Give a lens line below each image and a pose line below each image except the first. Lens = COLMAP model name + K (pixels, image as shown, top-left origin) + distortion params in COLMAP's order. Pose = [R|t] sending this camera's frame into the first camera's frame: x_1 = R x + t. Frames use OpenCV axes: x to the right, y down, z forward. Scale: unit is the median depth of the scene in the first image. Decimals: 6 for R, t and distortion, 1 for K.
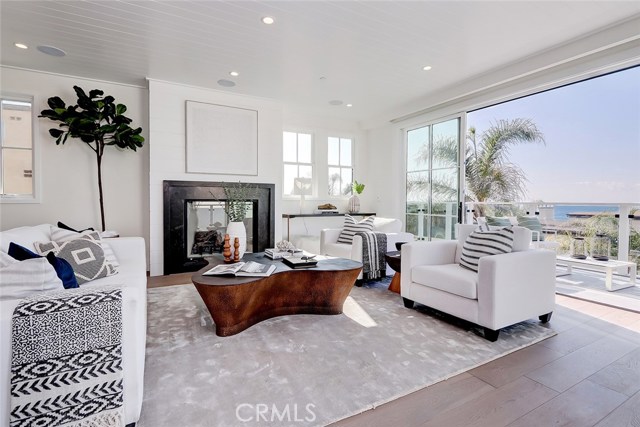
lens RADIAL K [[286.0, 0, 317.8], [0, 286.0, 204.2], [0, 0, 1]] dist [0.000879, 0.000227]
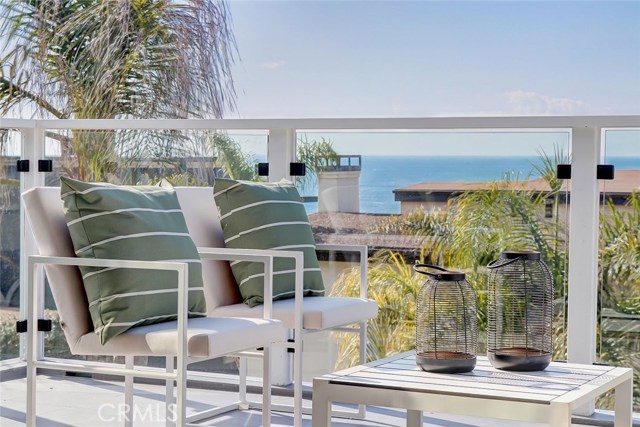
lens RADIAL K [[1248.0, 0, 320.0], [0, 1248.0, 213.5], [0, 0, 1]] dist [-0.010730, -0.012708]
pose [[0.791254, -0.024982, 0.610977, 0.216888], [-0.000148, 0.999157, 0.041045, 0.028048], [-0.611487, -0.032567, 0.790584, 0.260412]]
